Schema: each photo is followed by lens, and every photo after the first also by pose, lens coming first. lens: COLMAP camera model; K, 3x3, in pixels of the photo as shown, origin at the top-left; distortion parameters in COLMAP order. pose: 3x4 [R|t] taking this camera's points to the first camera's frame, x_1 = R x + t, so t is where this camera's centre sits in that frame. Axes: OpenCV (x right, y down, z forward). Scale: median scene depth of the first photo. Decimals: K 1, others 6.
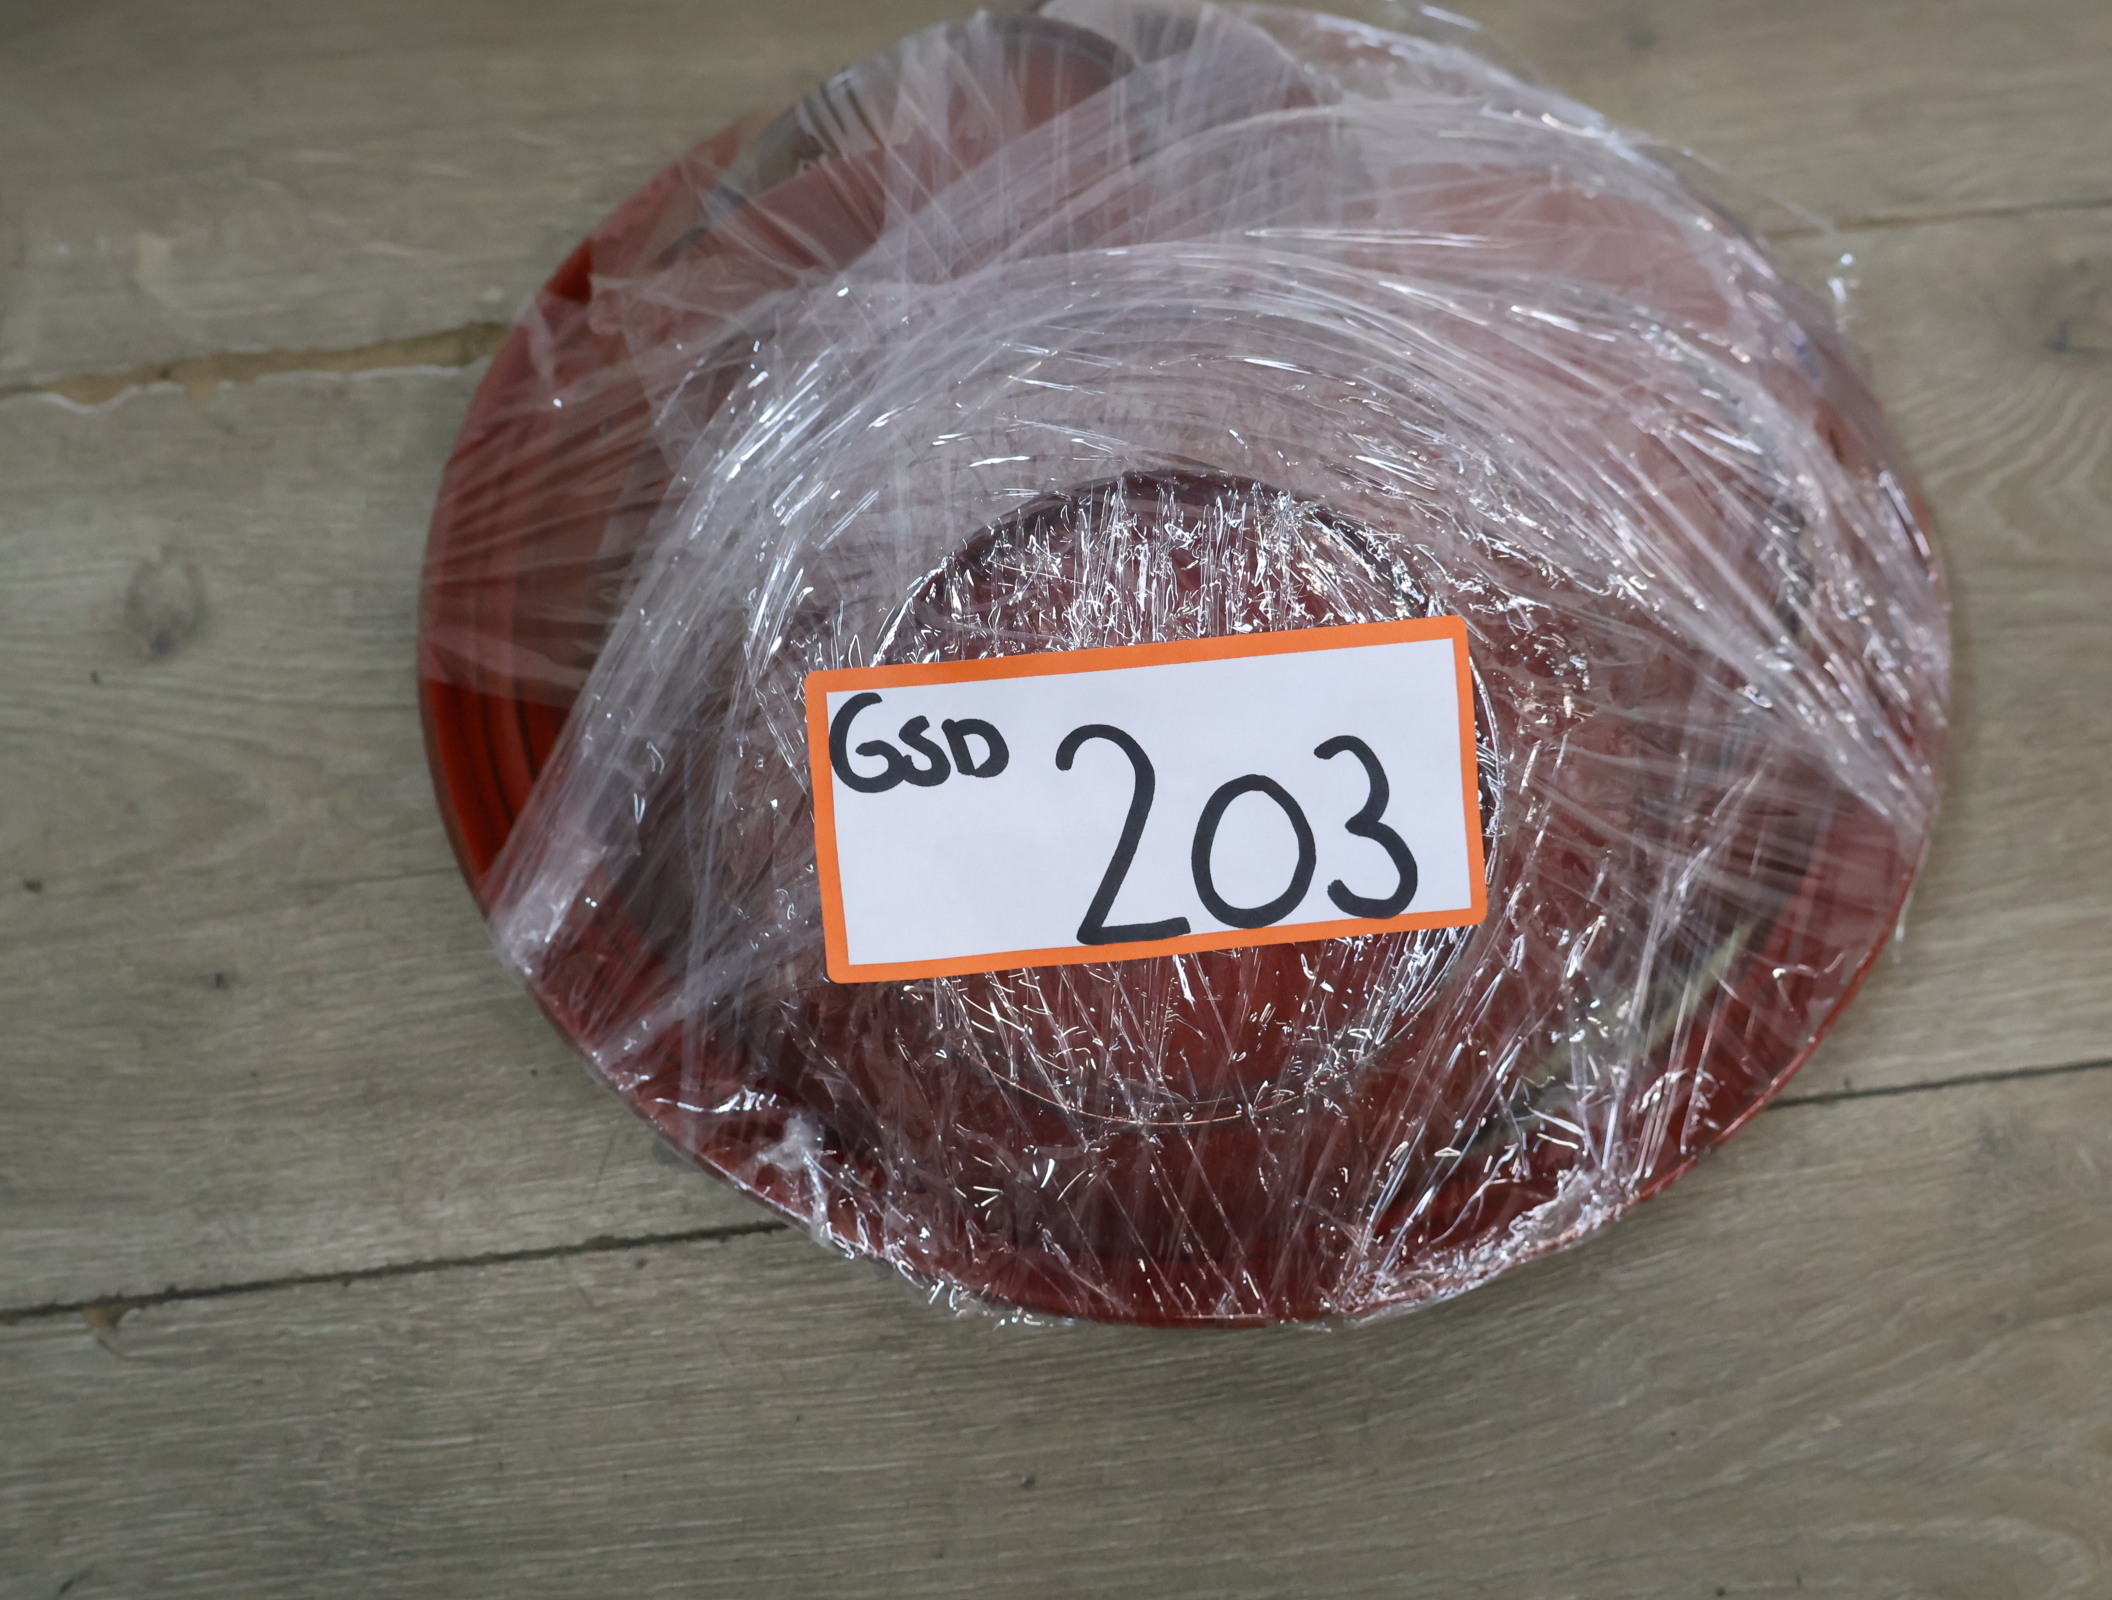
lens RADIAL K [[2393.0, 0, 1057.7], [0, 2393.0, 794.0], [0, 0, 1]] dist [0.001432, 0.012459]
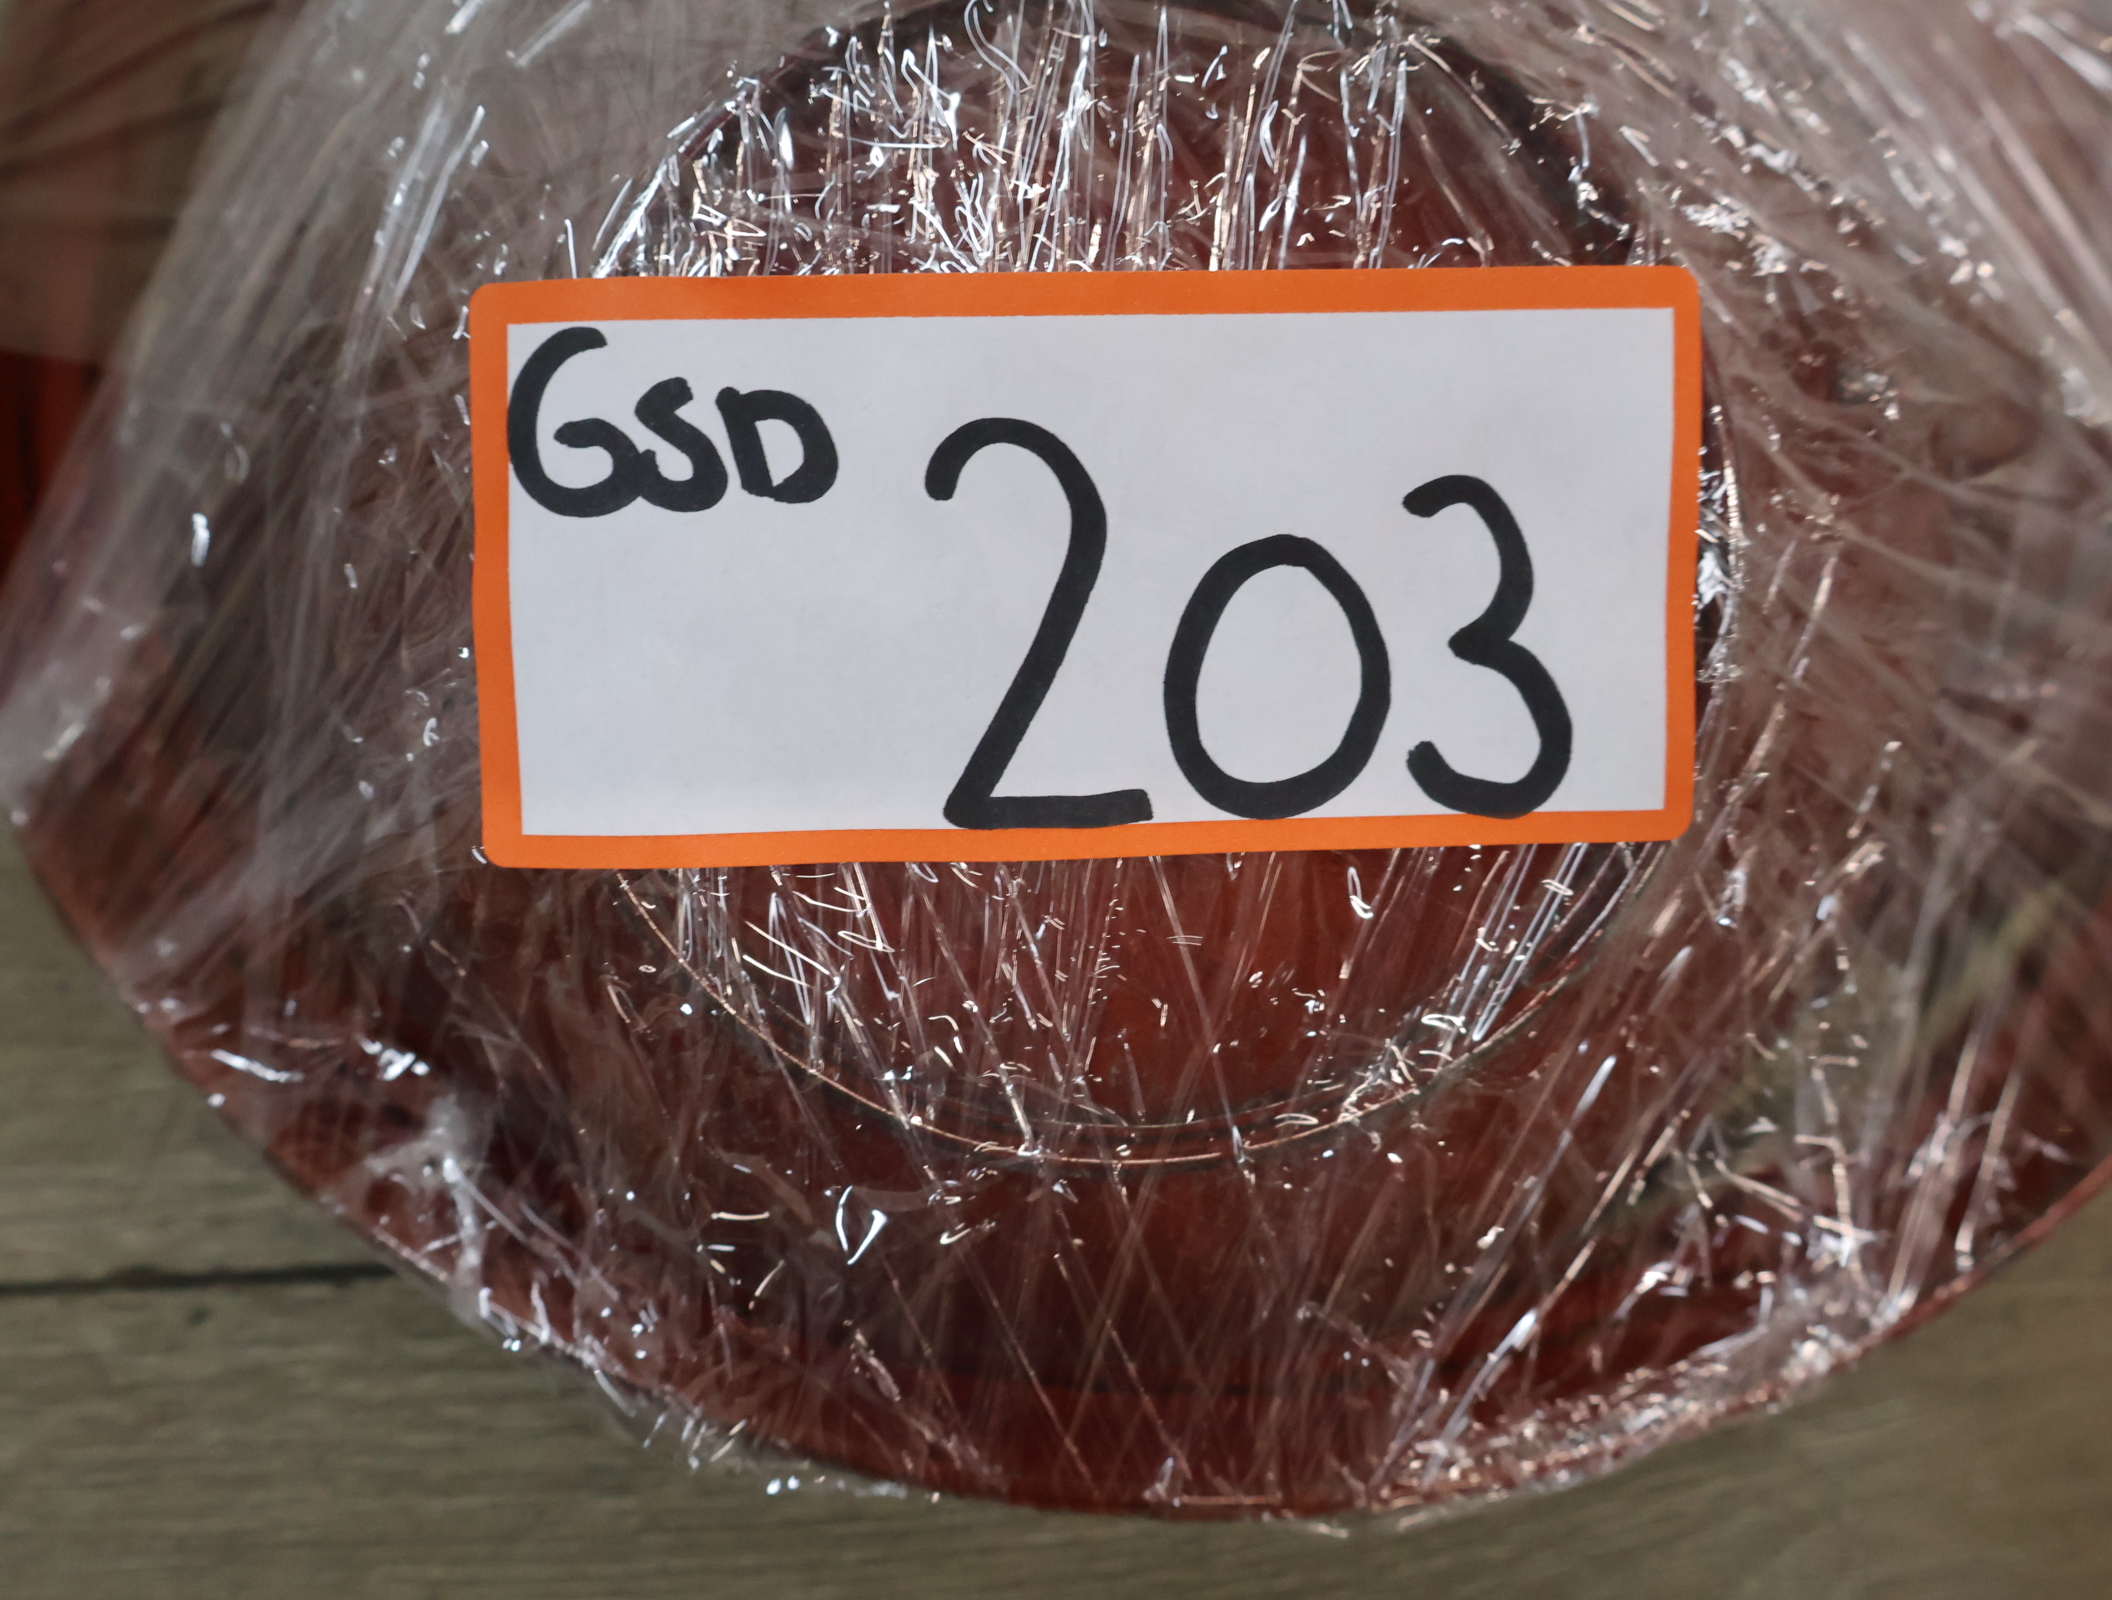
lens RADIAL K [[2331.2, 0, 1033.2], [0, 2331.2, 798.6], [0, 0, 1]] dist [0.000798, -0.004276]
pose [[0.997649, 0.068327, 0.005227, 0.024881], [-0.068446, 0.997274, 0.027554, 0.040030], [-0.003330, -0.027847, 0.999607, 0.461232]]
